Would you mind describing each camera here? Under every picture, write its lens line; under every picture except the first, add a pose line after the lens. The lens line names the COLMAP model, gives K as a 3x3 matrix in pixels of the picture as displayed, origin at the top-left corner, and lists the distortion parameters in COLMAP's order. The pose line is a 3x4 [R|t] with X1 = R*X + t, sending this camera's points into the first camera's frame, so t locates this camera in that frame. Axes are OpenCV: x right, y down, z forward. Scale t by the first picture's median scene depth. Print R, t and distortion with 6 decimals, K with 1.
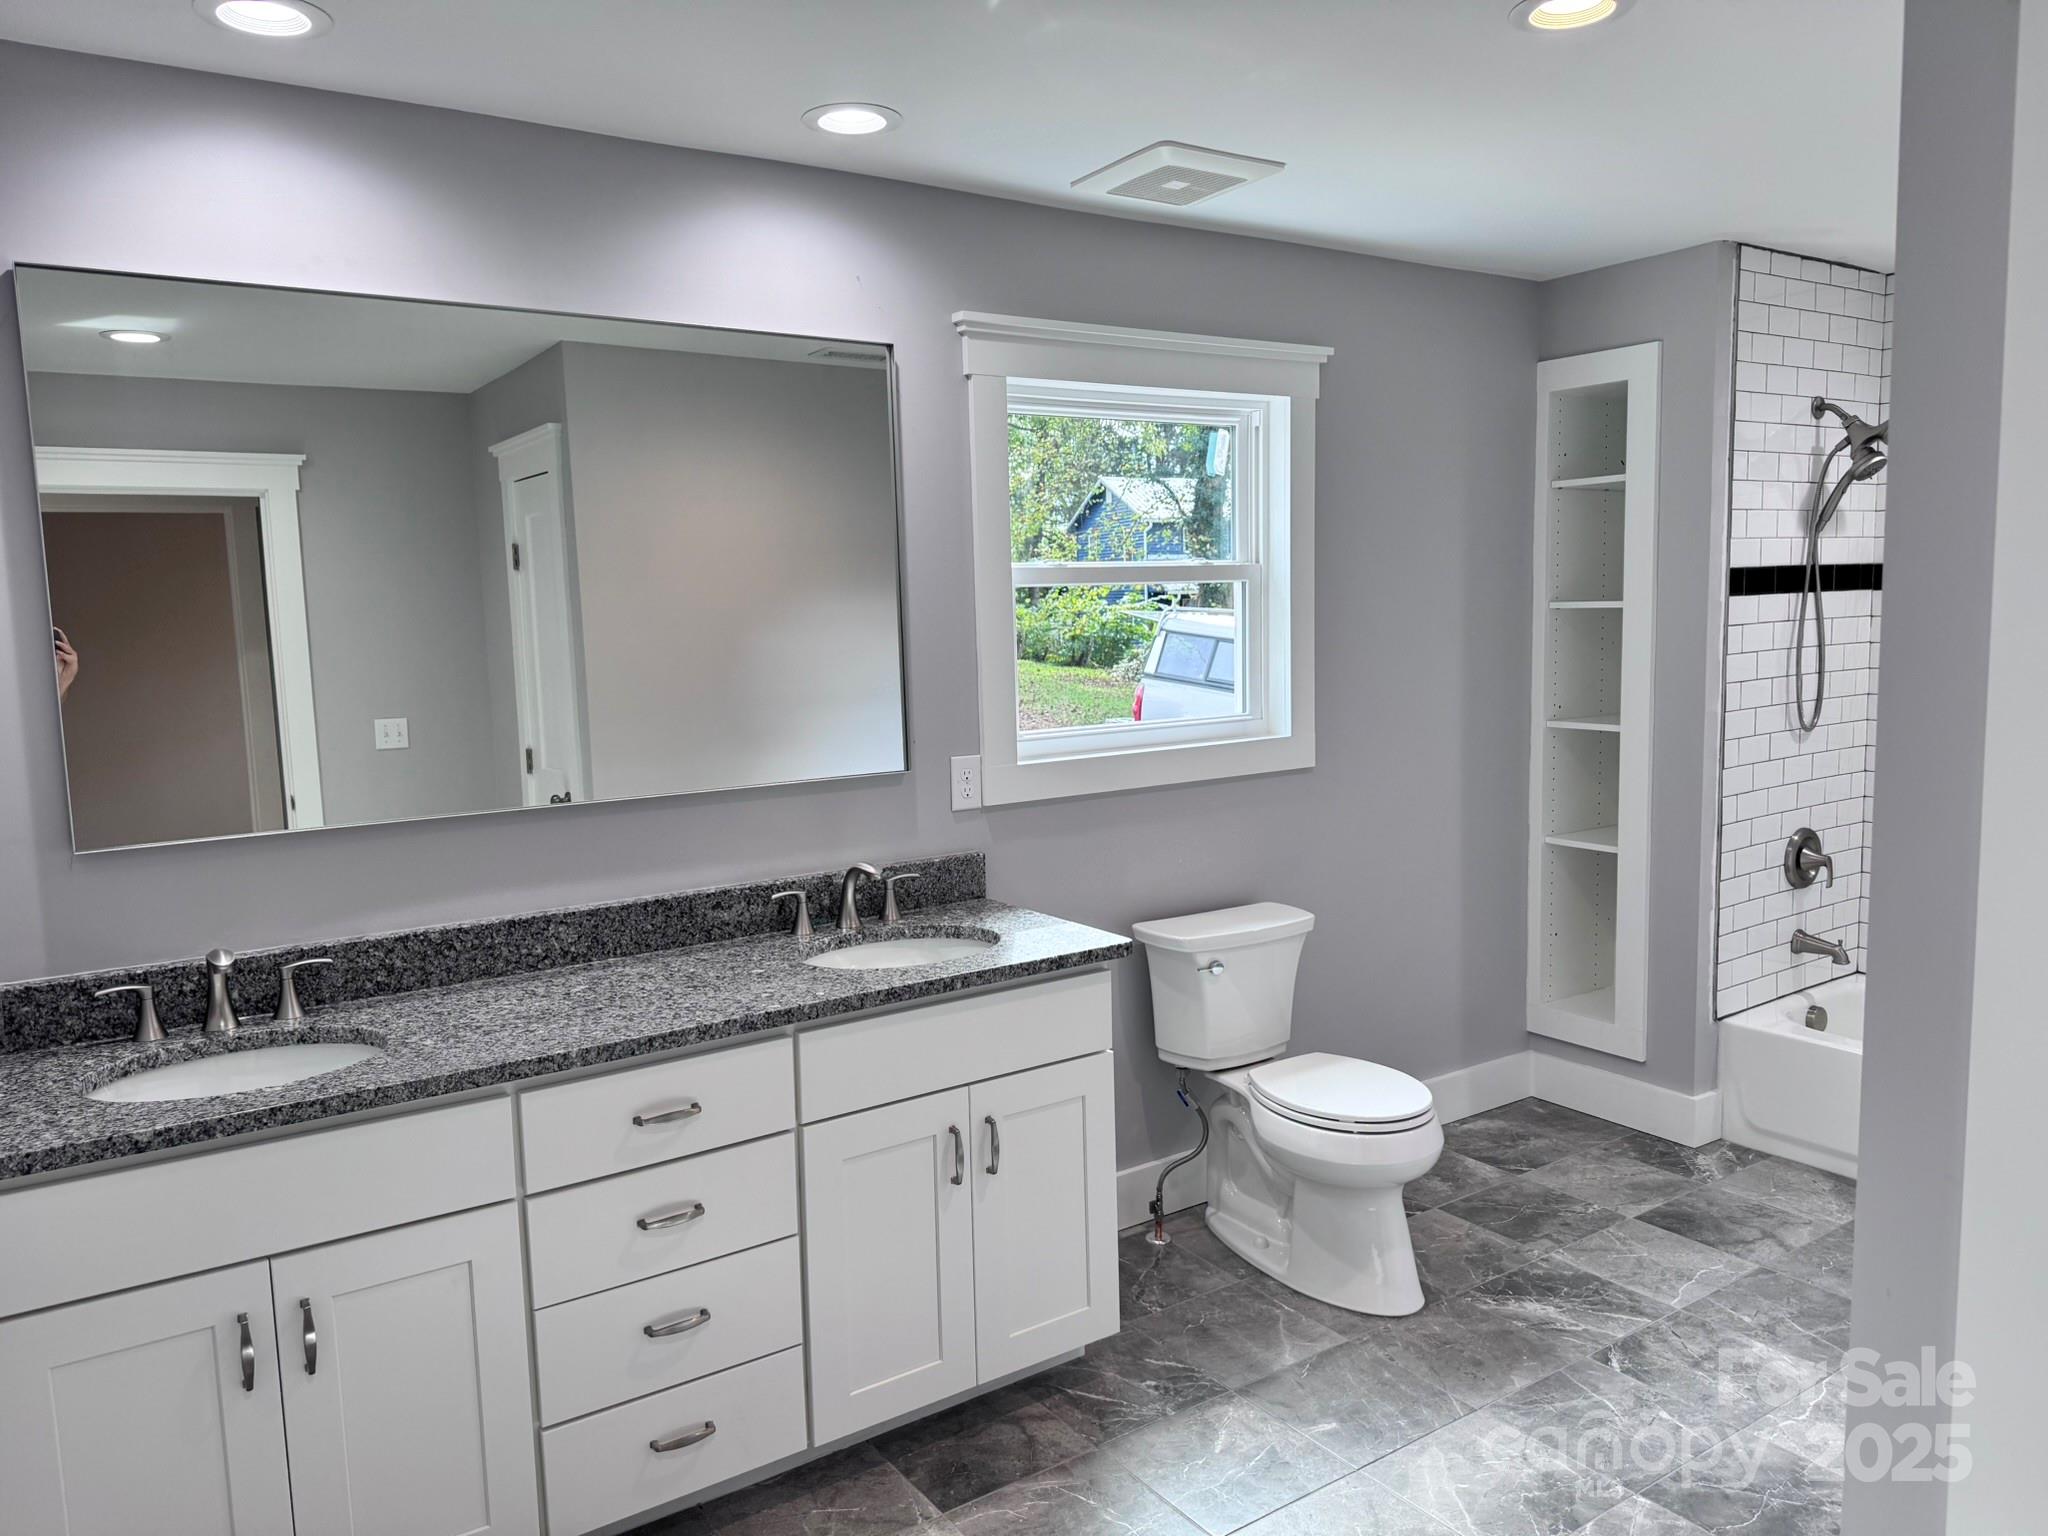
lens RADIAL K [[1429.8, 0, 1025.3], [0, 1429.8, 776.0], [0, 0, 1]] dist [0.098248, -0.135189]
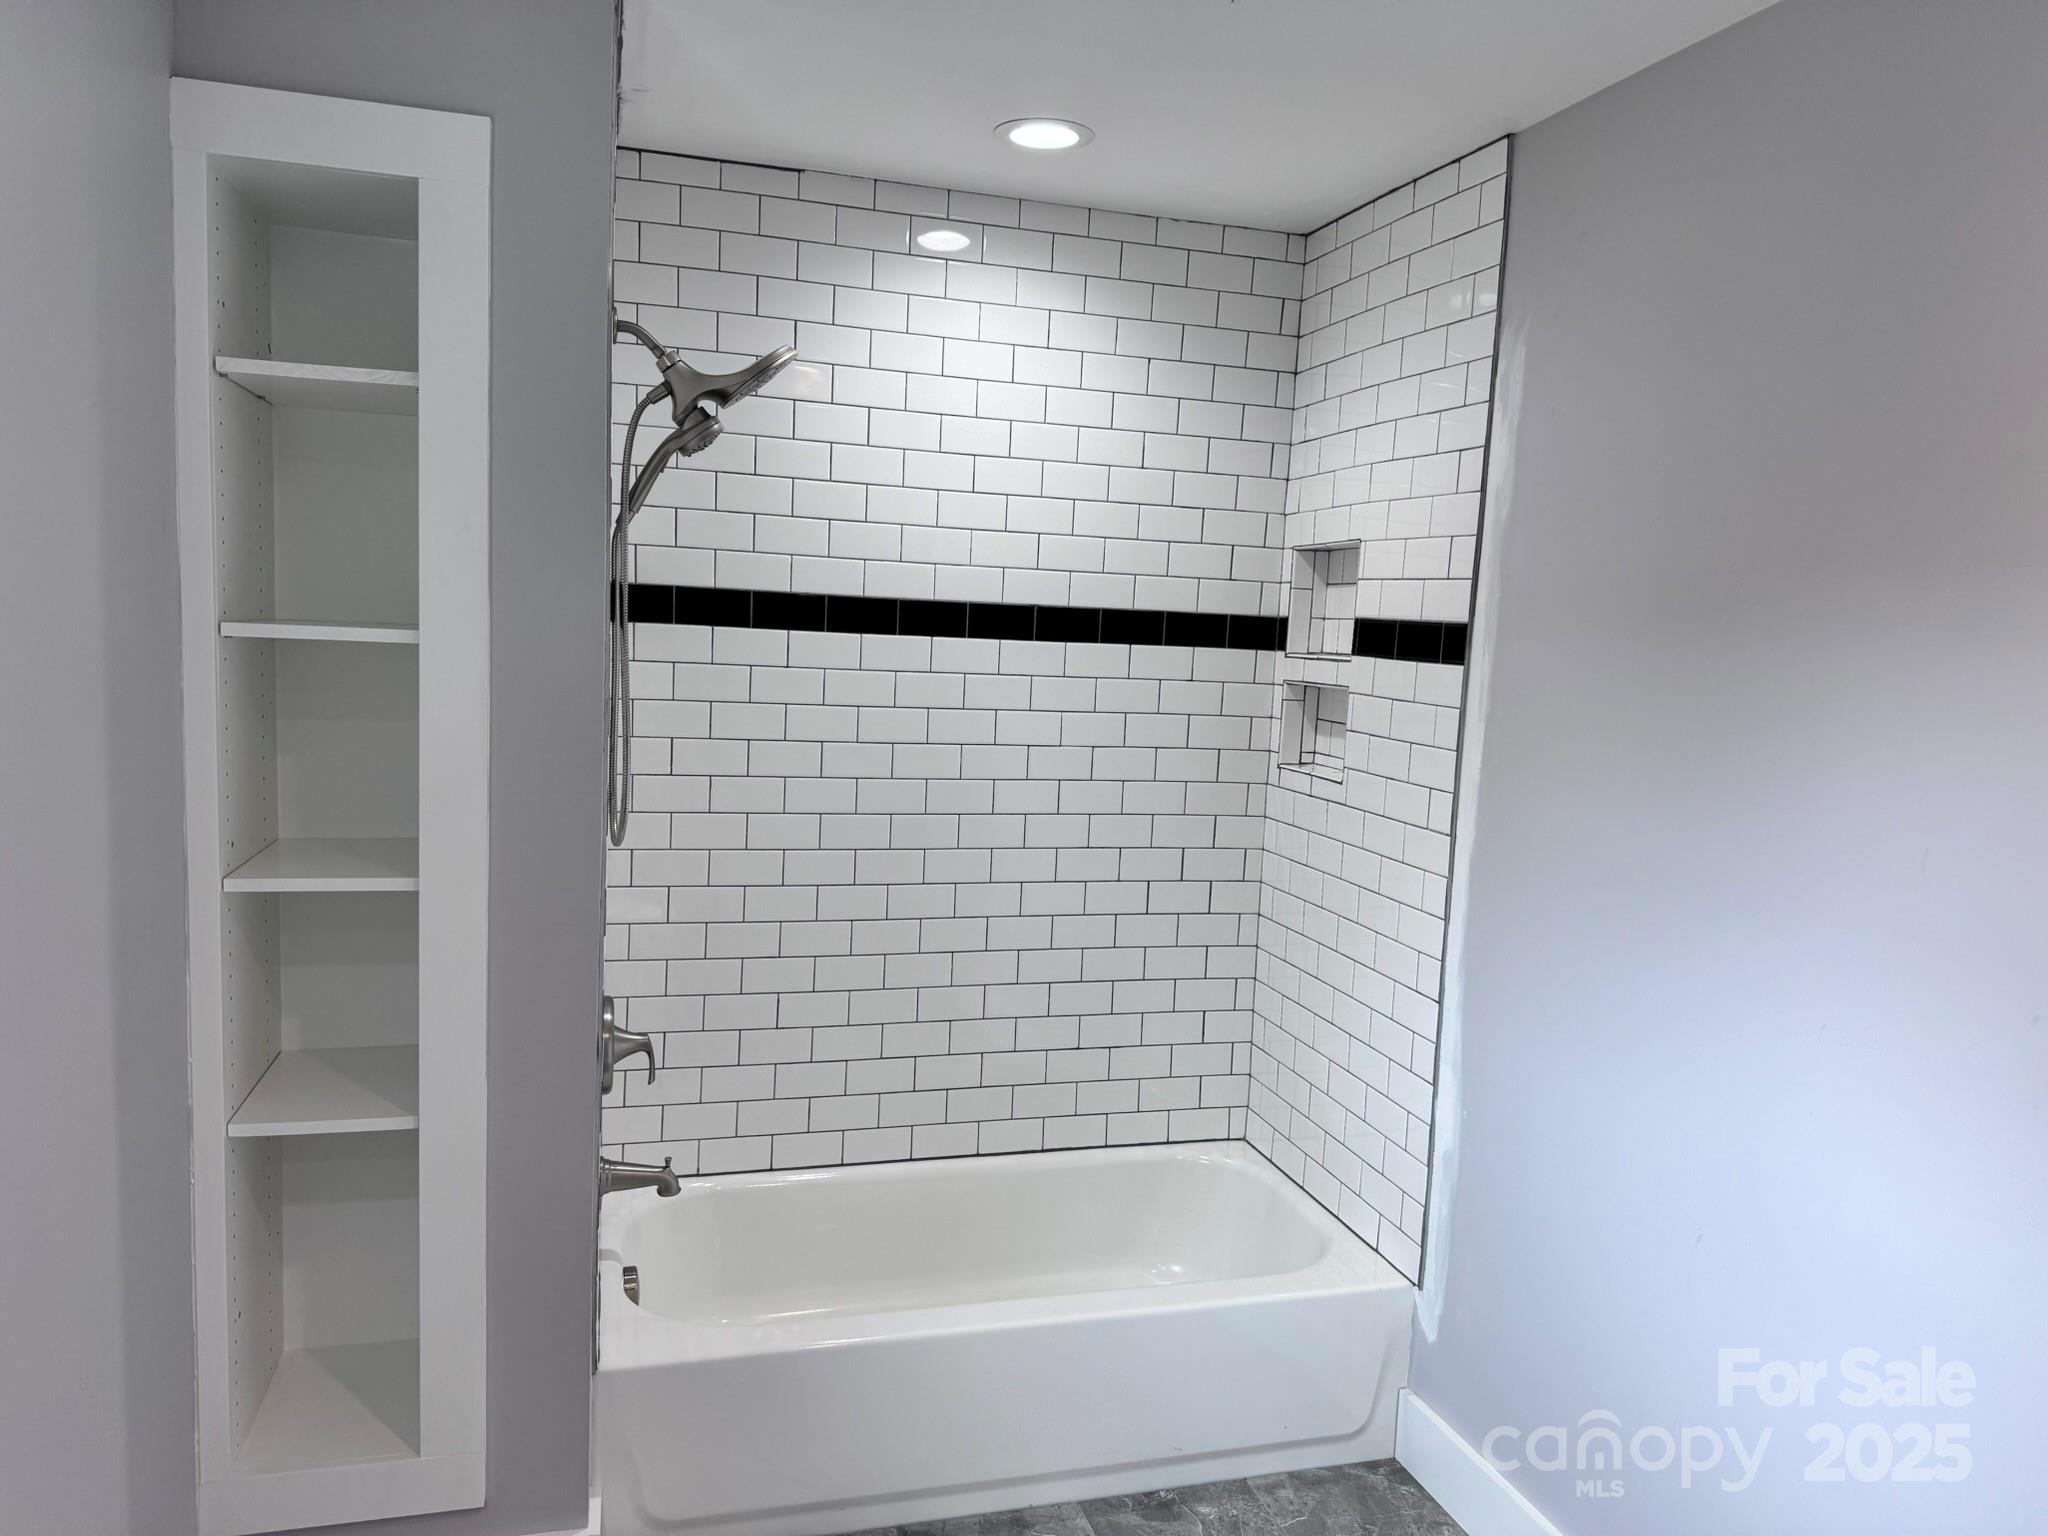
lens RADIAL K [[1445.6, 0, 1023.5], [0, 1445.6, 772.3], [0, 0, 1]] dist [-0.001642, -0.001845]
pose [[0.301601, -0.067138, 0.951067, 0.002987], [0.062057, 0.996785, 0.050686, -0.085452], [-0.951412, 0.043733, 0.304798, 0.661130]]
